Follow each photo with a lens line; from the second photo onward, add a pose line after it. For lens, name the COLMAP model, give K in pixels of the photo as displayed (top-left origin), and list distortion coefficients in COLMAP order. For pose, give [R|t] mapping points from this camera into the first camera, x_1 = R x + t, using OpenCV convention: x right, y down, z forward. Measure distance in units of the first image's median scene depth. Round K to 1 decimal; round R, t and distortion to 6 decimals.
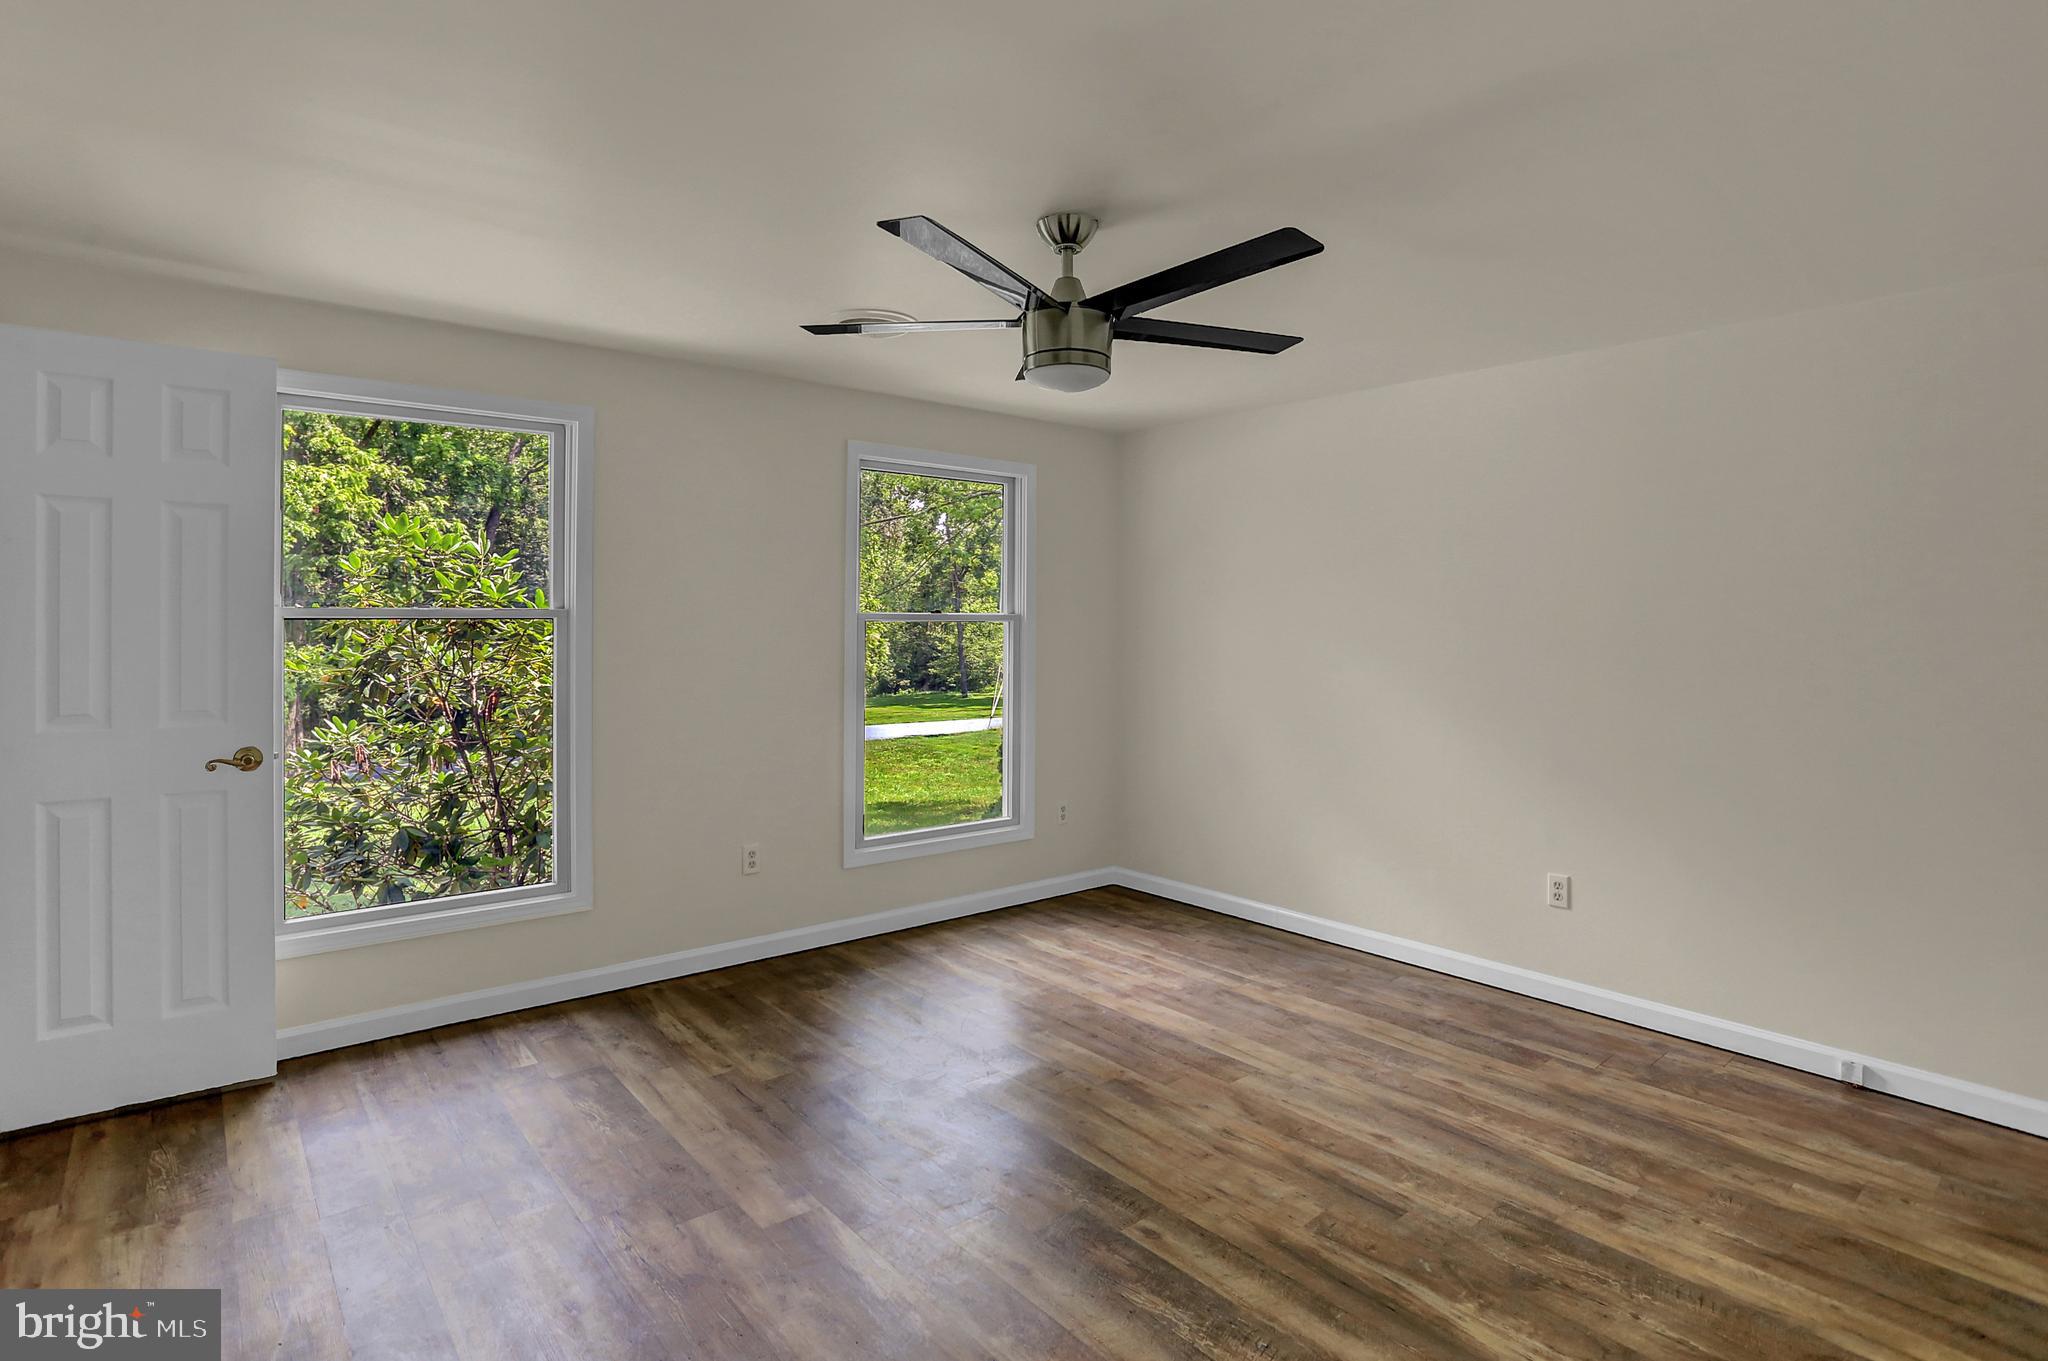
lens RADIAL K [[1018.1, 0, 1000.3], [0, 1018.1, 633.5], [0, 0, 1]] dist [-0.075823, 0.032828]
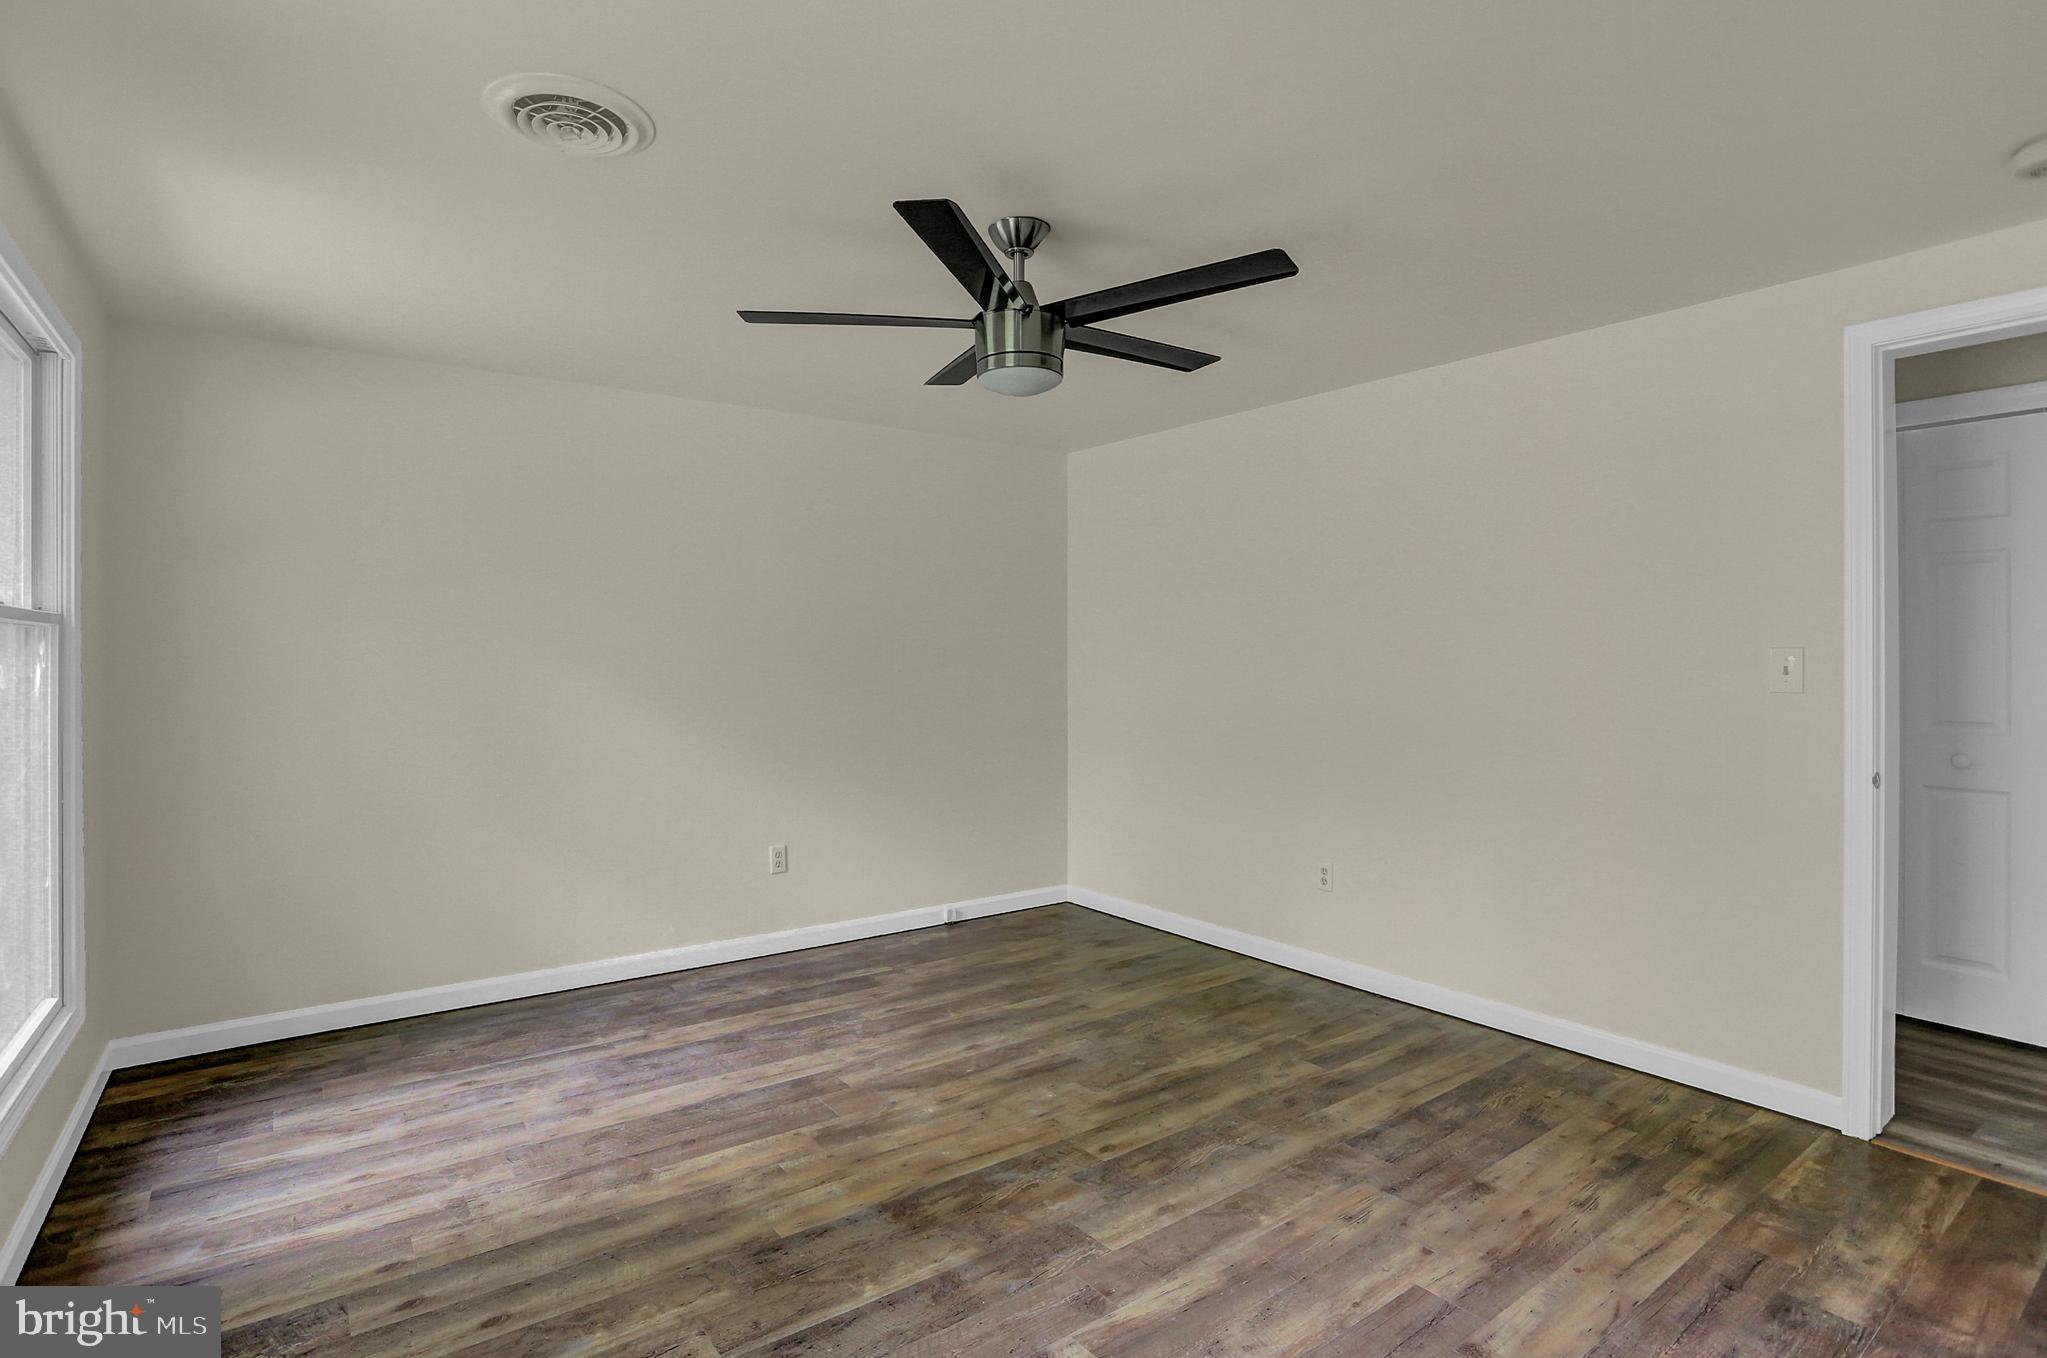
lens RADIAL K [[1022.2, 0, 1018.6], [0, 1022.2, 648.1], [0, 0, 1]] dist [-0.075288, 0.031807]
pose [[0.051363, -0.000843, 0.998680, -0.707294], [0.012969, 0.999916, 0.000177, 0.008953], [-0.998596, 0.012943, 0.051370, 0.707311]]
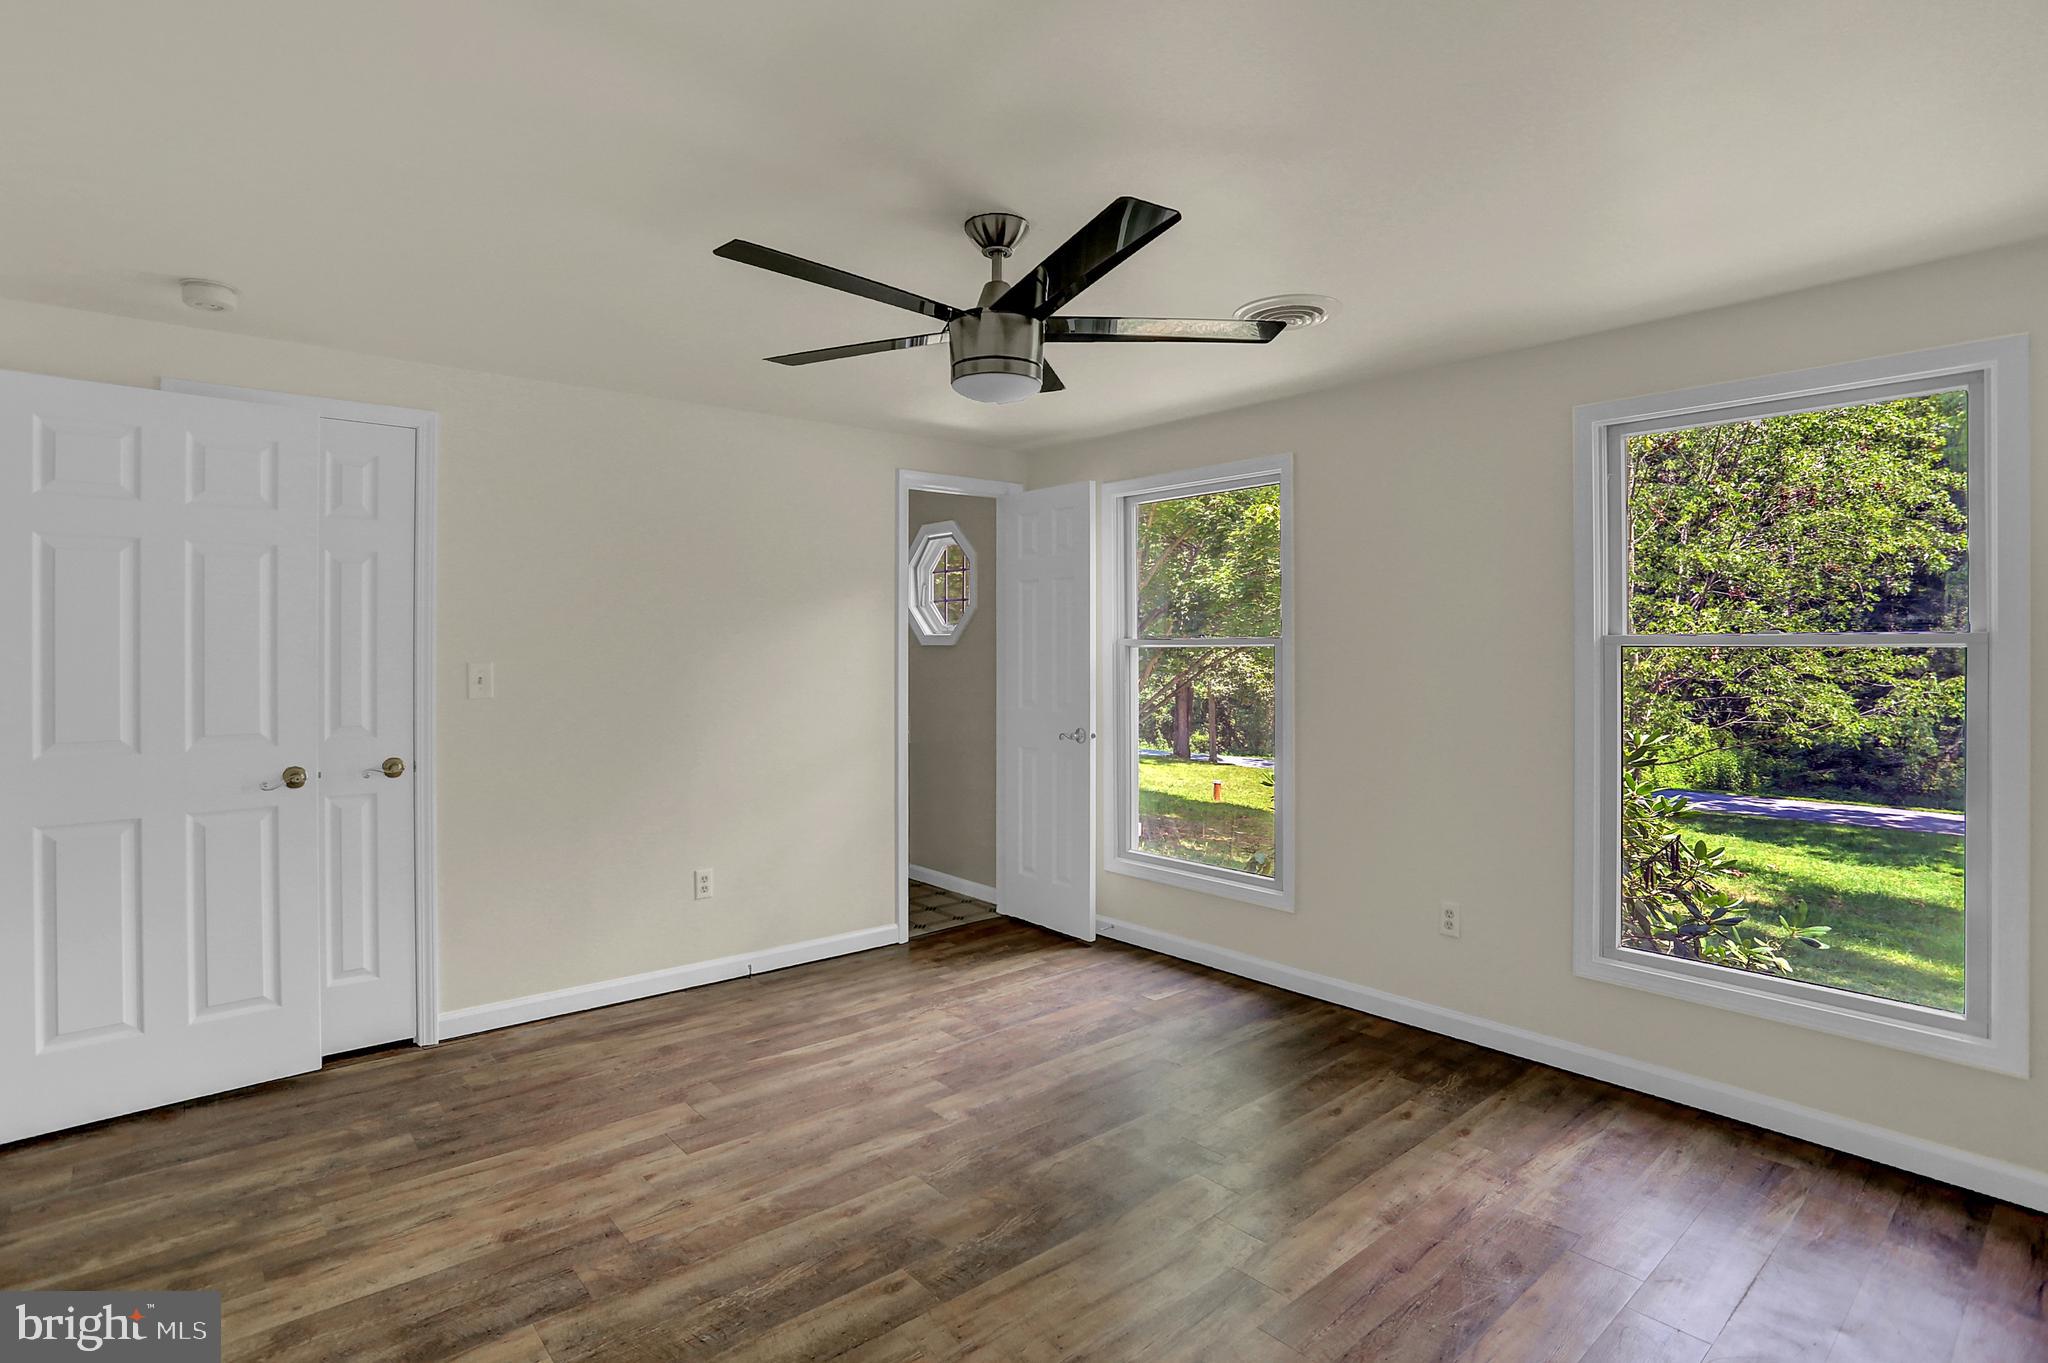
lens RADIAL K [[1022.7, 0, 1019.1], [0, 1022.7, 650.6], [0, 0, 1]] dist [-0.075288, 0.031807]
pose [[0.020710, -0.001988, -0.999784, 0.756938], [-0.011515, 0.999931, -0.002227, -0.003219], [0.999719, 0.011558, 0.020686, 0.746203]]
